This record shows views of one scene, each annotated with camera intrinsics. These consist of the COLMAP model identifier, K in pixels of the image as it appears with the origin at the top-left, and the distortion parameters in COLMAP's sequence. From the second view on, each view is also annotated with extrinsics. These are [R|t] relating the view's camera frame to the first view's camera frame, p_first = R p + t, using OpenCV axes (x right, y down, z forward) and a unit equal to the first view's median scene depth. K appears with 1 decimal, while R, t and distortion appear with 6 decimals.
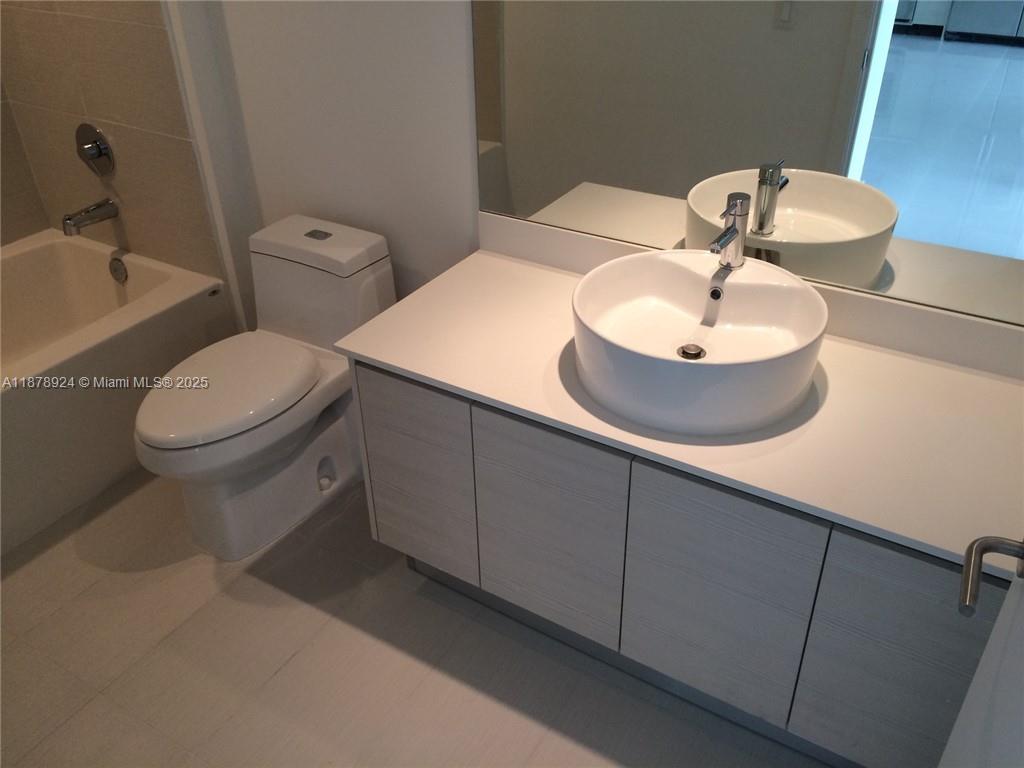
lens RADIAL K [[878.0, 0, 512.0], [0, 878.0, 384.0], [0, 0, 1]] dist [0.001693, -0.014312]
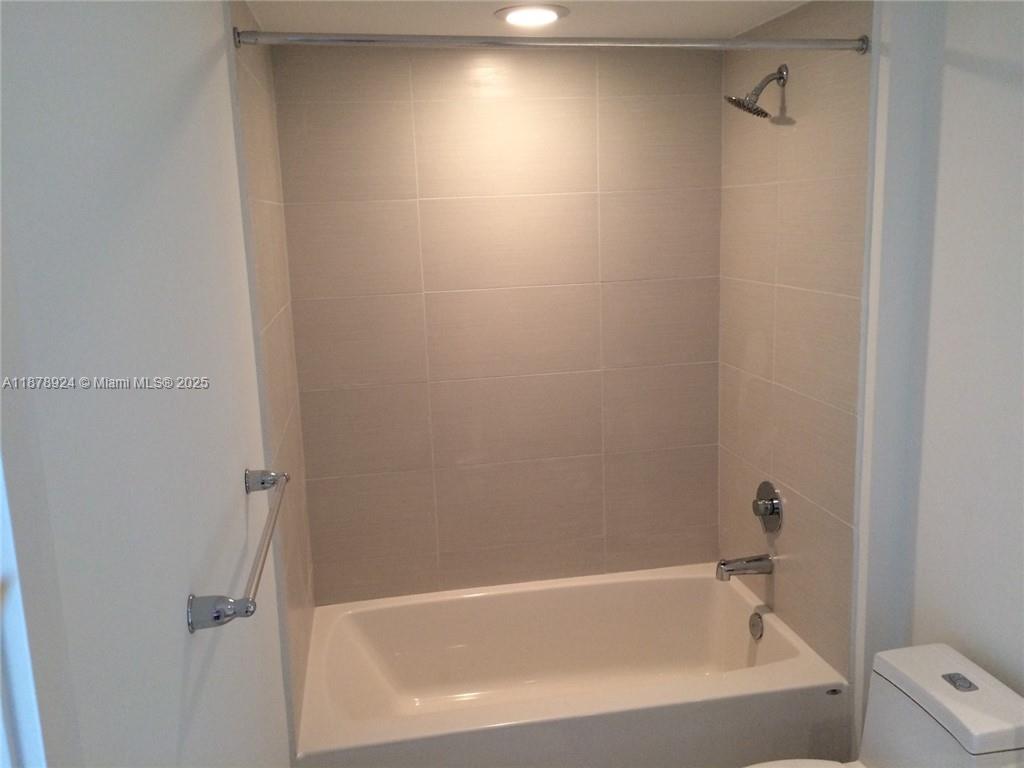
lens RADIAL K [[878.0, 0, 512.0], [0, 878.0, 384.0], [0, 0, 1]] dist [0.001693, -0.014312]
pose [[0.666617, 0.136071, -0.732875, 0.046712], [-0.387001, 0.903480, -0.184265, -0.095652], [0.637065, 0.406458, 0.654935, 0.096808]]
